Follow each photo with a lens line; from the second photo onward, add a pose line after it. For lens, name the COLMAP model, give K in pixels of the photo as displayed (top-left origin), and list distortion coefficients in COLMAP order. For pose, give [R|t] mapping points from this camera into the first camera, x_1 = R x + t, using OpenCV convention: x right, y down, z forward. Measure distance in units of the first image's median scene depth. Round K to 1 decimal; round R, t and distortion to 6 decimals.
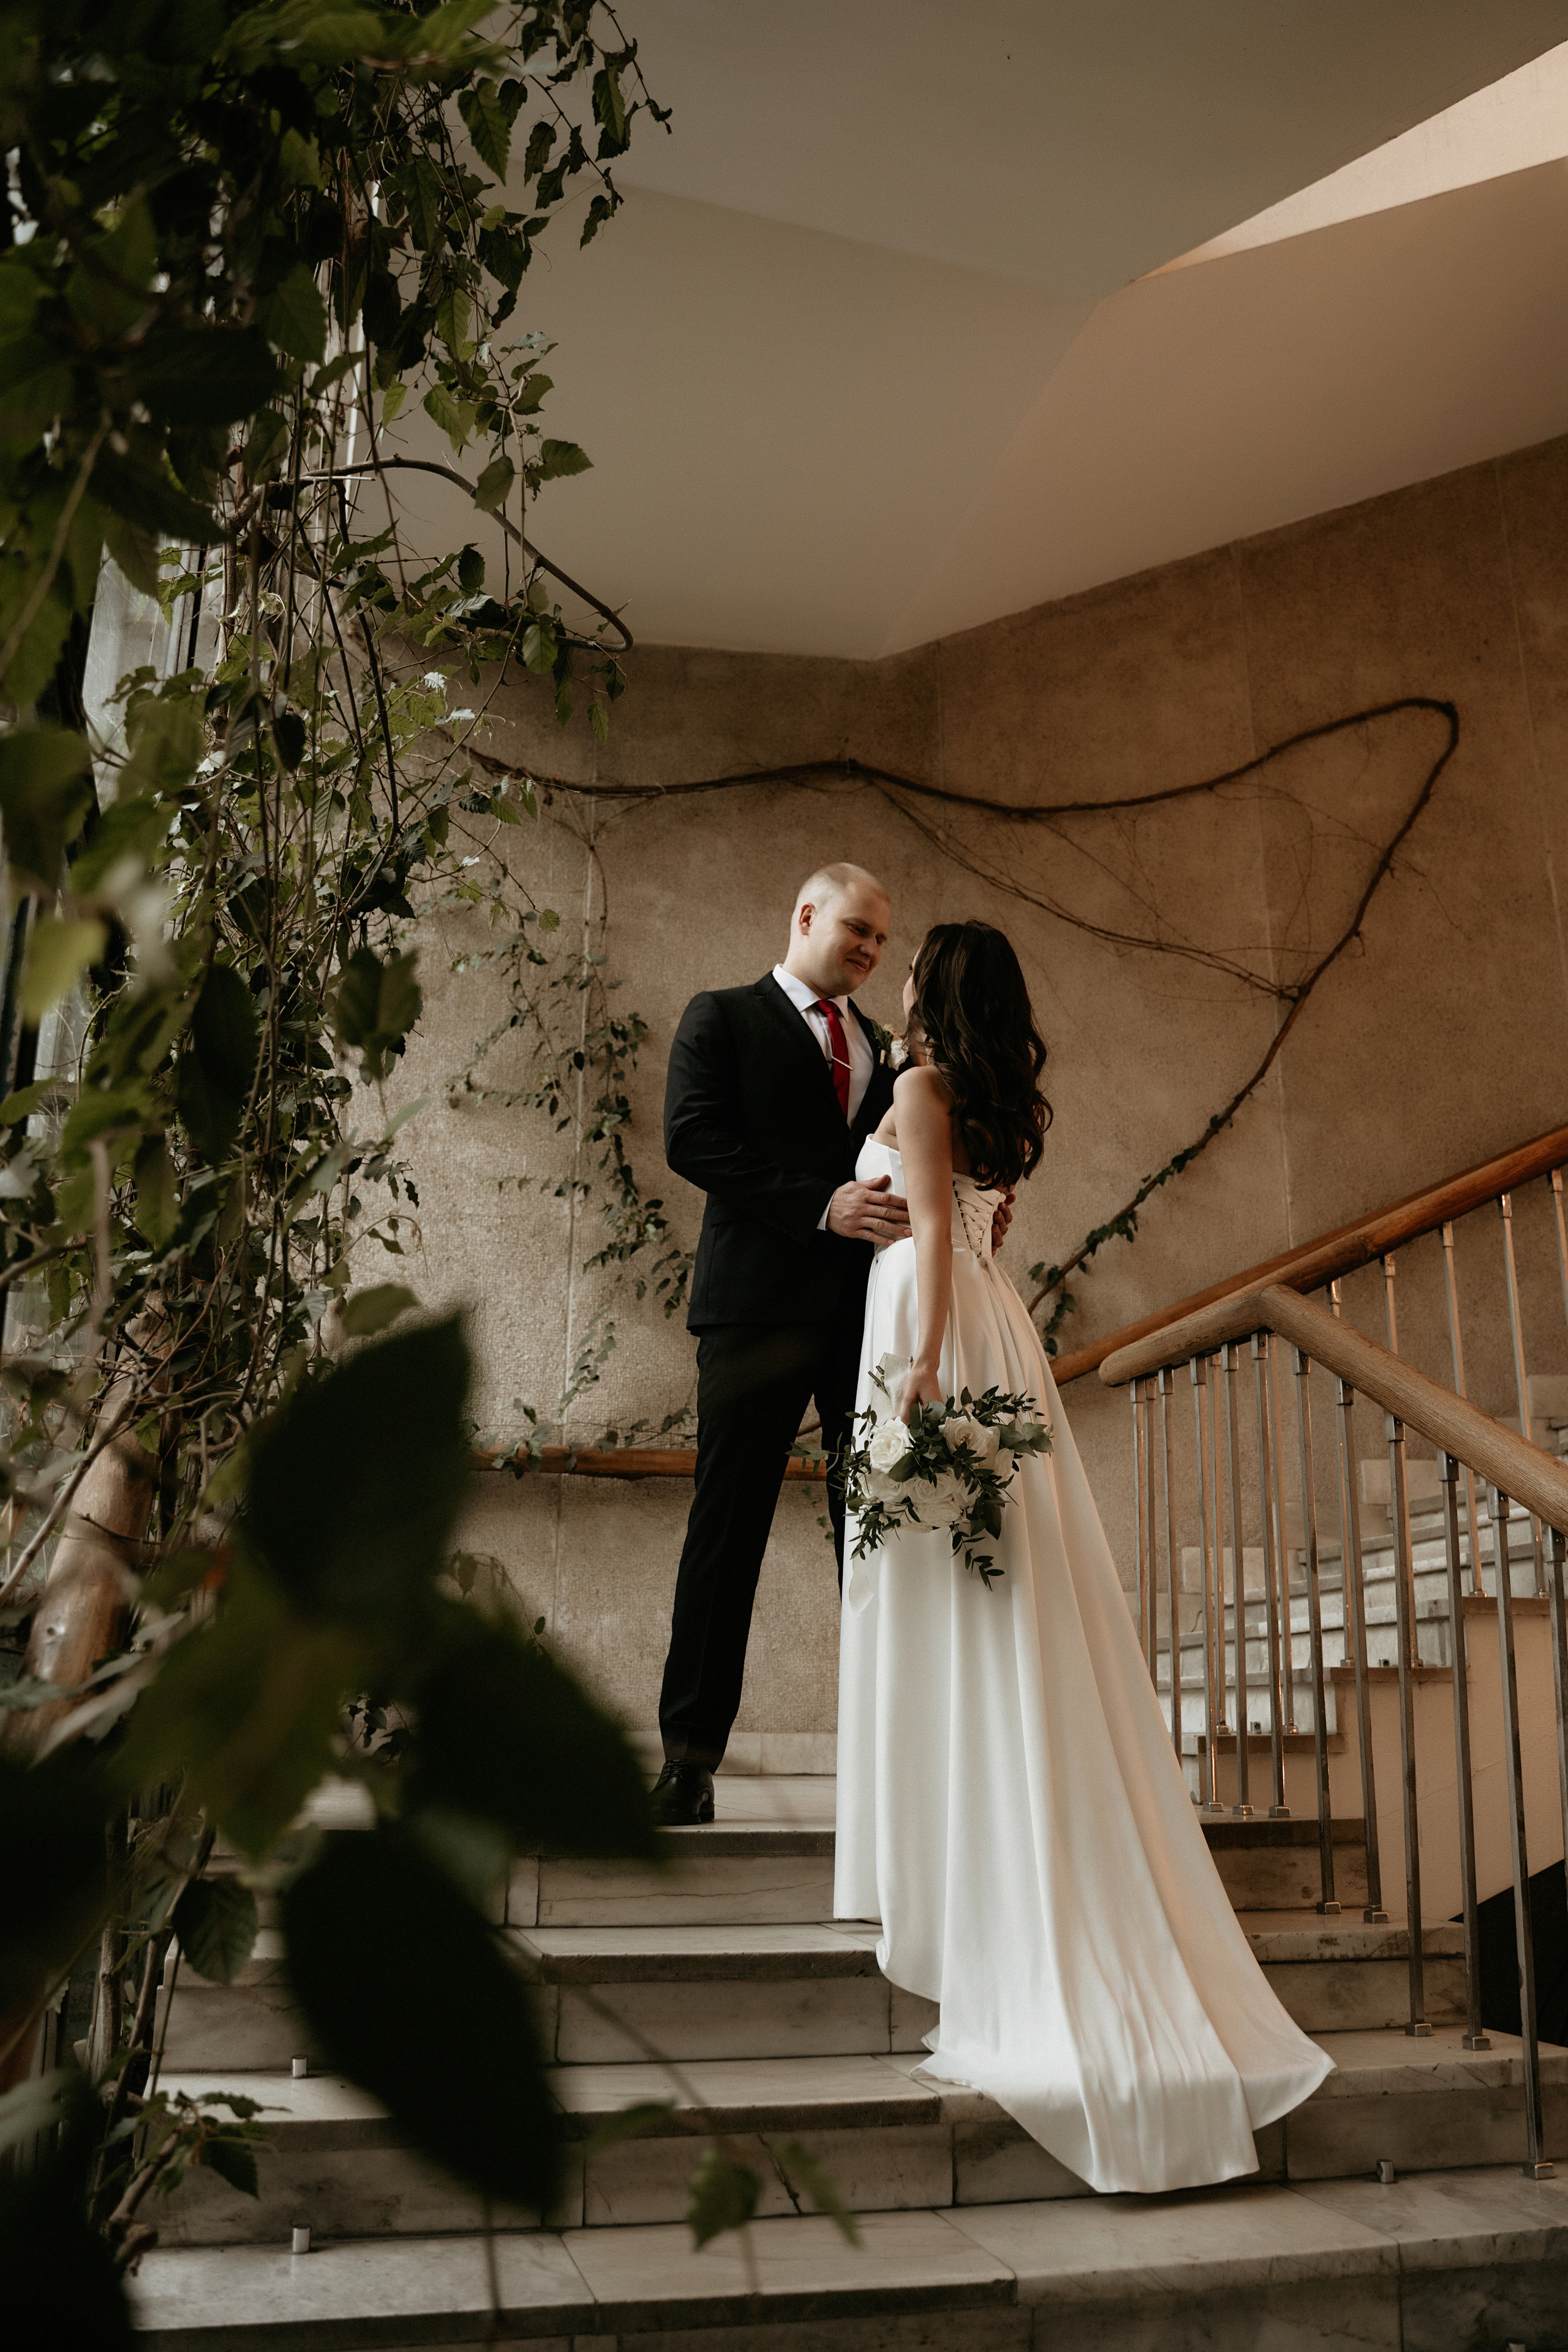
lens RADIAL K [[1904.3, 0, 796.7], [0, 1904.3, 1174.3], [0, 0, 1]] dist [-0.122368, 0.098451]
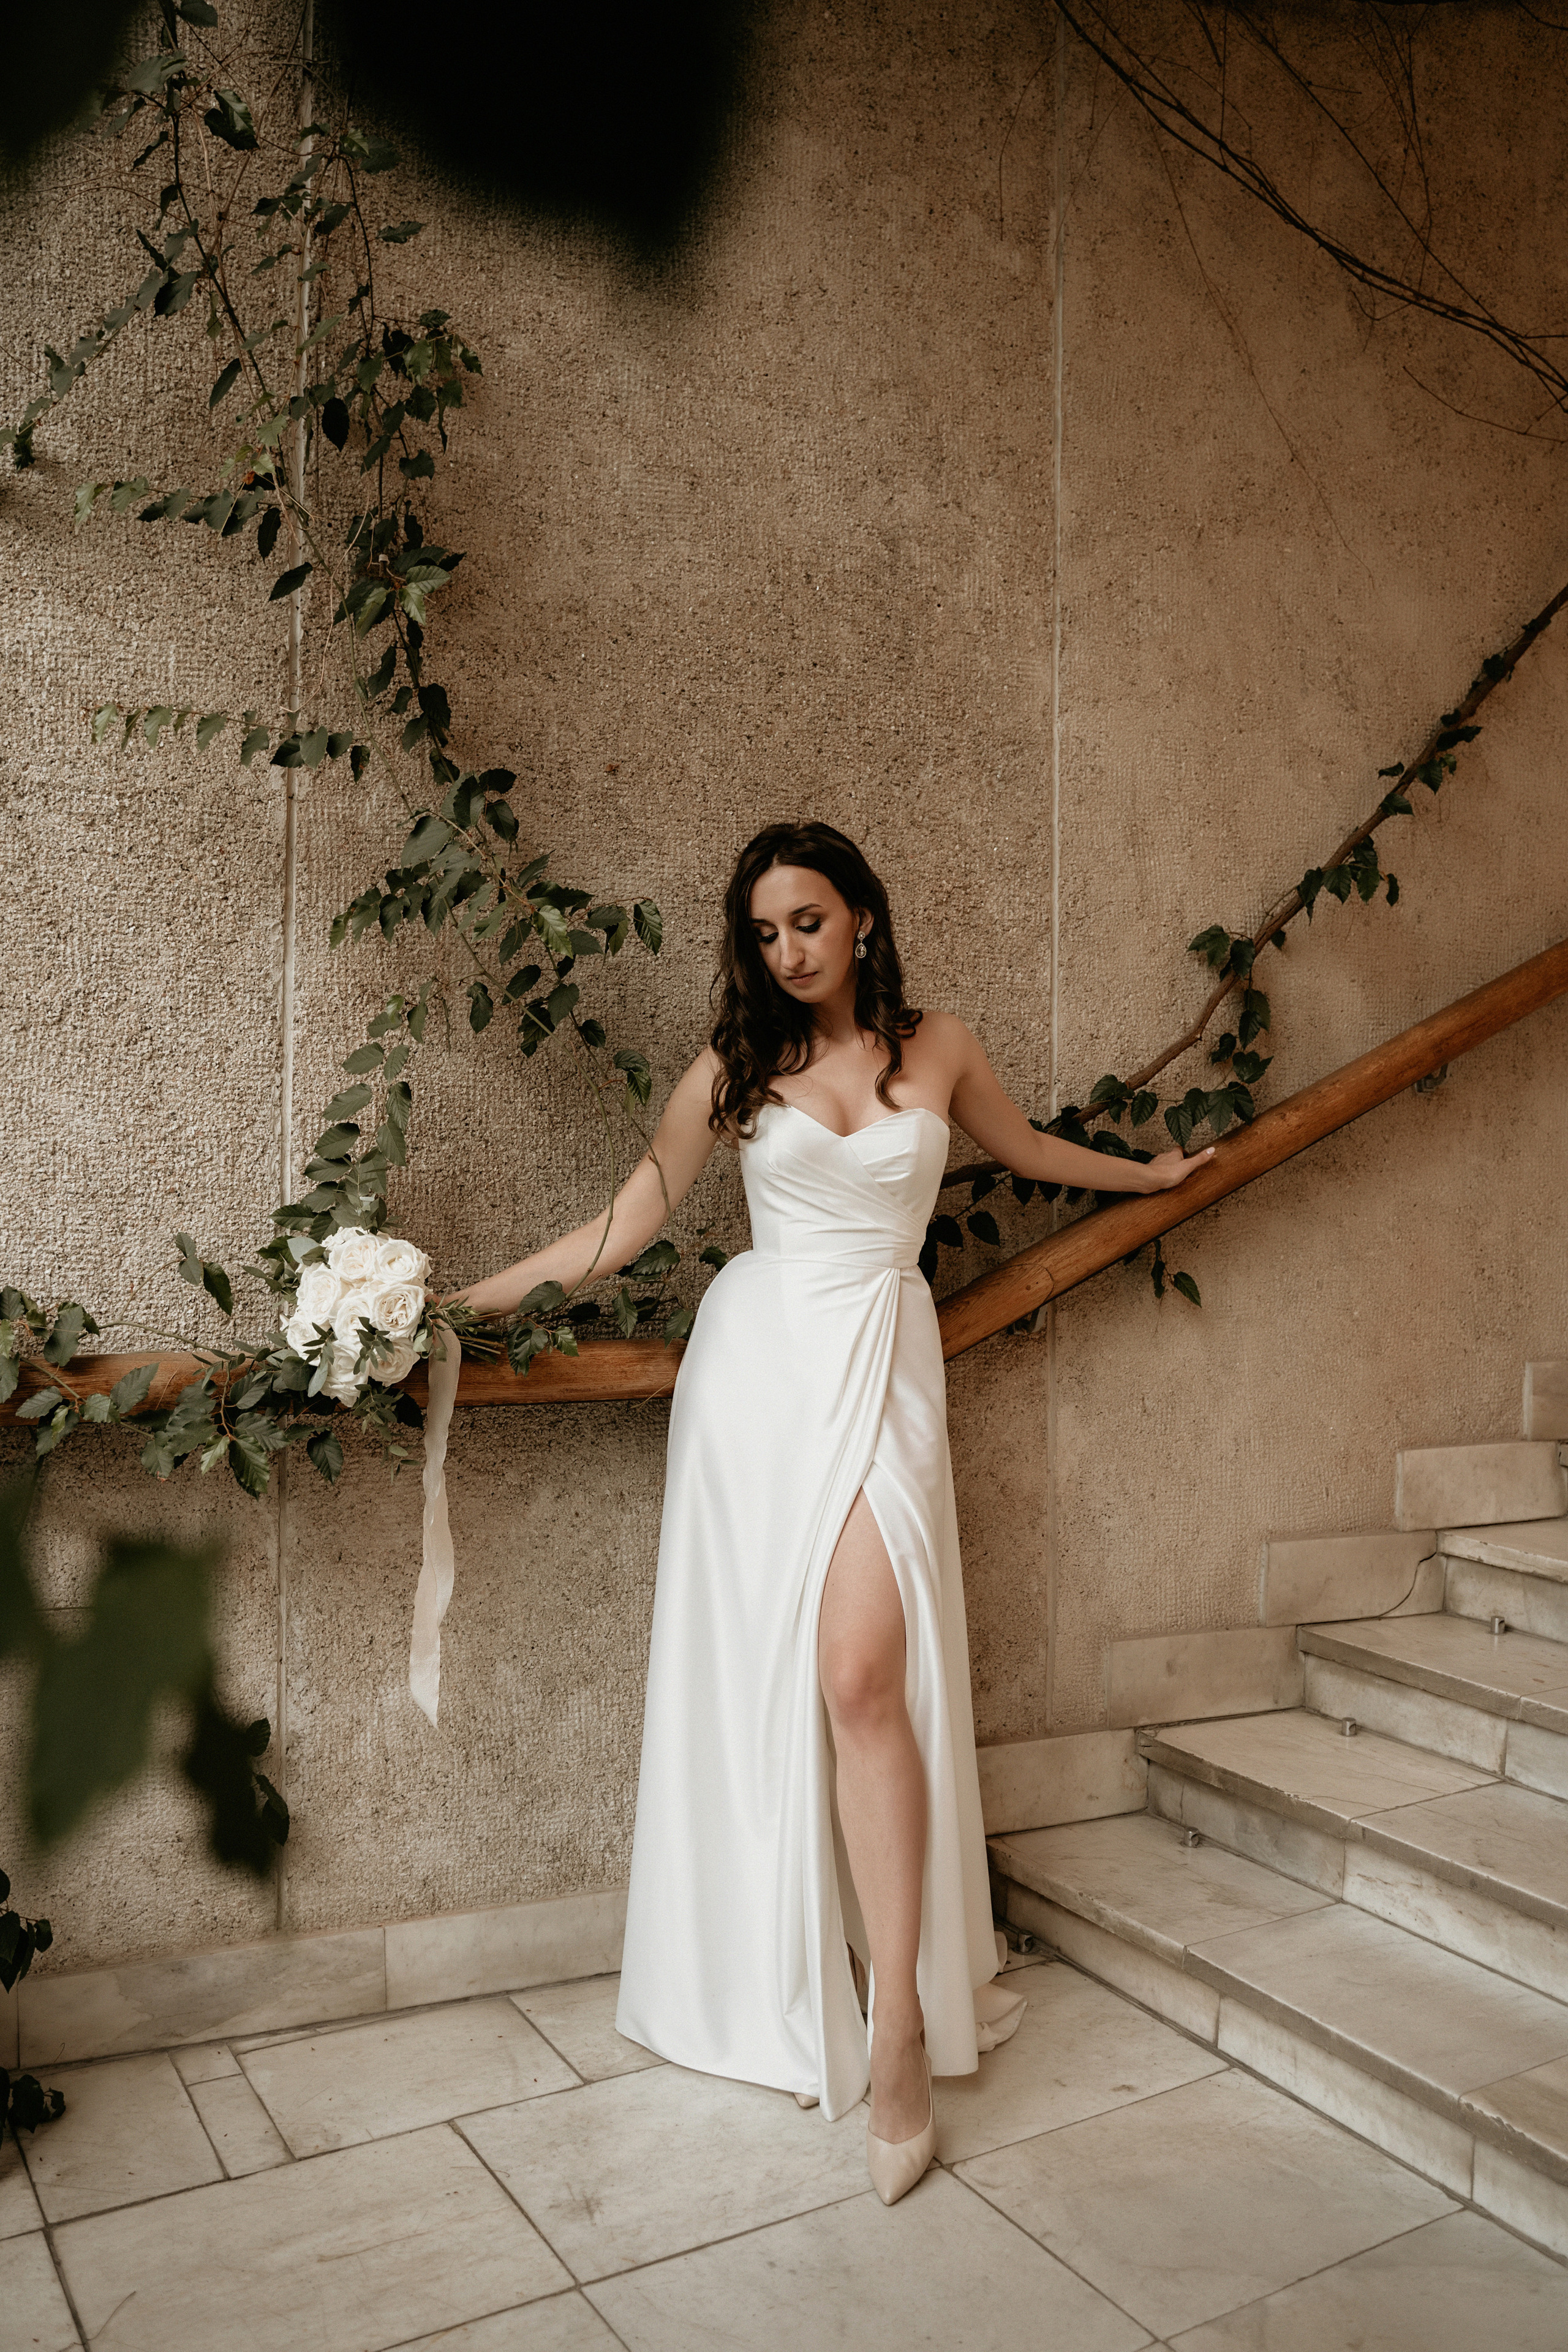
lens RADIAL K [[1904.3, 0, 796.7], [0, 1904.3, 1174.3], [0, 0, 1]] dist [-0.122368, 0.098451]
pose [[0.958246, -0.000589, 0.285945, -0.122611], [-0.088698, 0.950060, 0.299198, -0.032154], [-0.271841, -0.312068, 0.910339, 0.524038]]
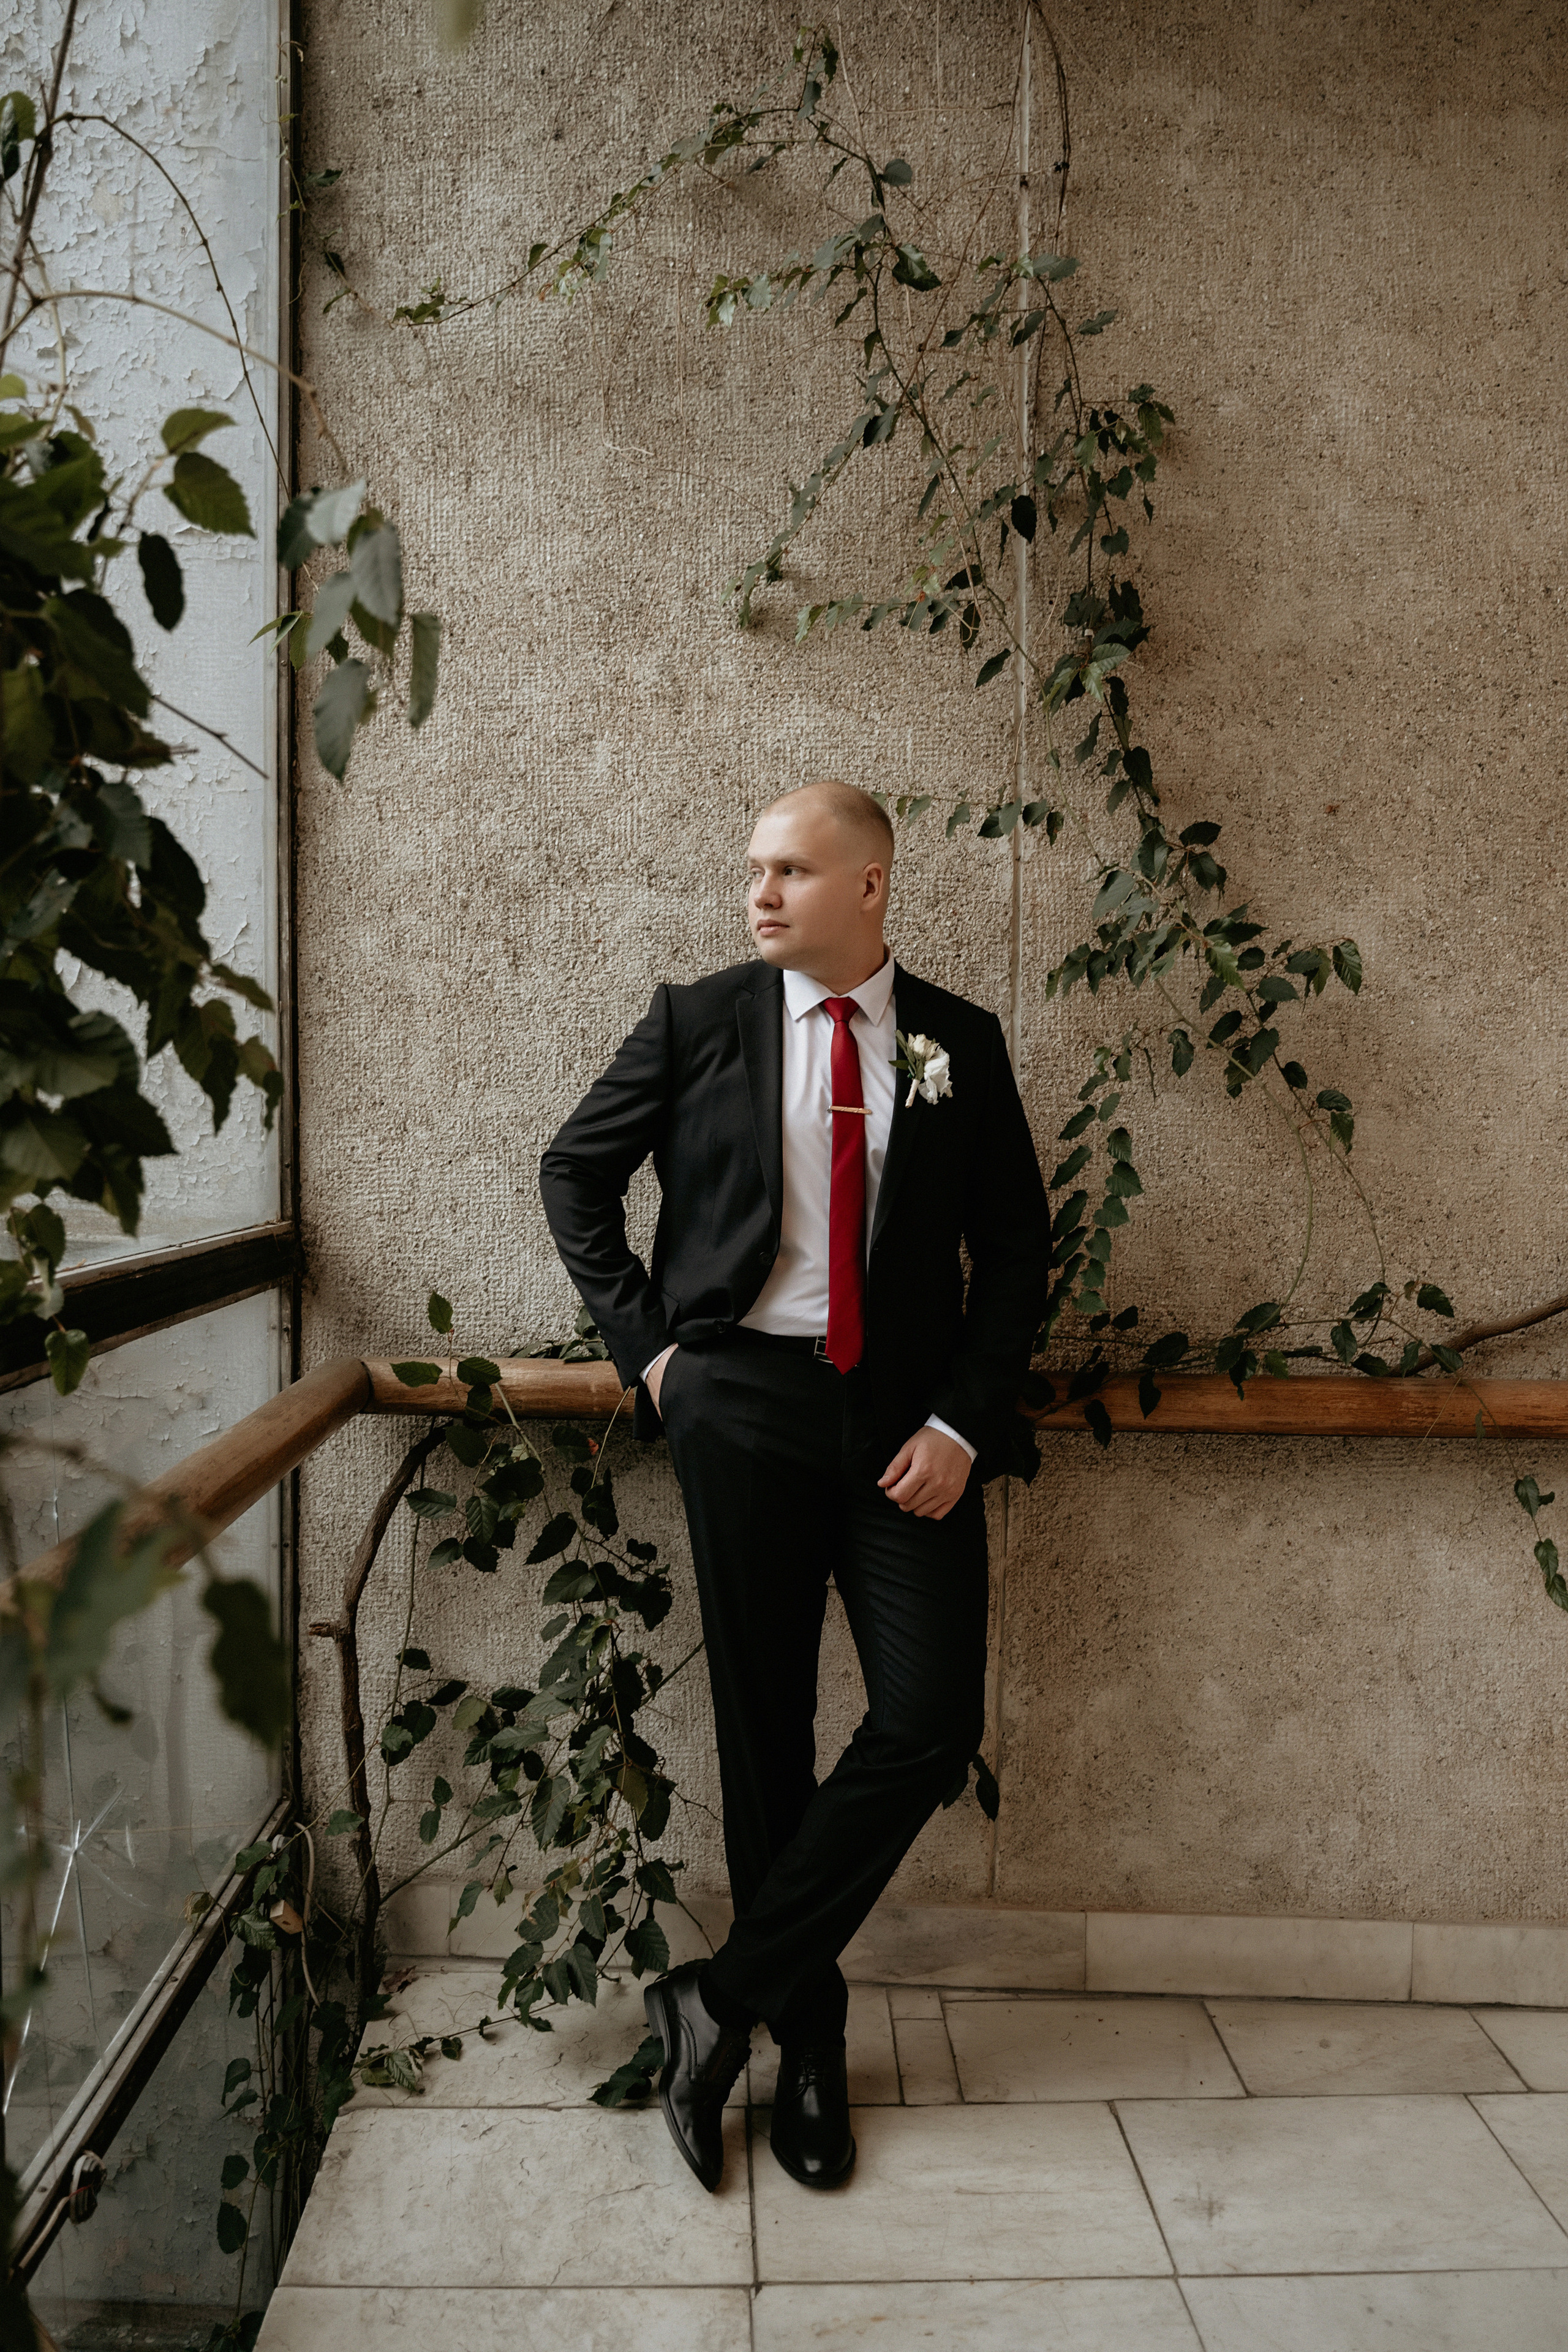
lens RADIAL K [[1958.6, 0, 785.5], [0, 1958.6, 1169.3], [0, 0, 1]] dist [-0.116193, 0.101852]
pose [[0.975733, 0.011313, -0.218673, -0.063943], [0.059361, 0.947599, 0.313898, -0.055904], [0.210765, -0.319262, 0.923932, 0.492882]]
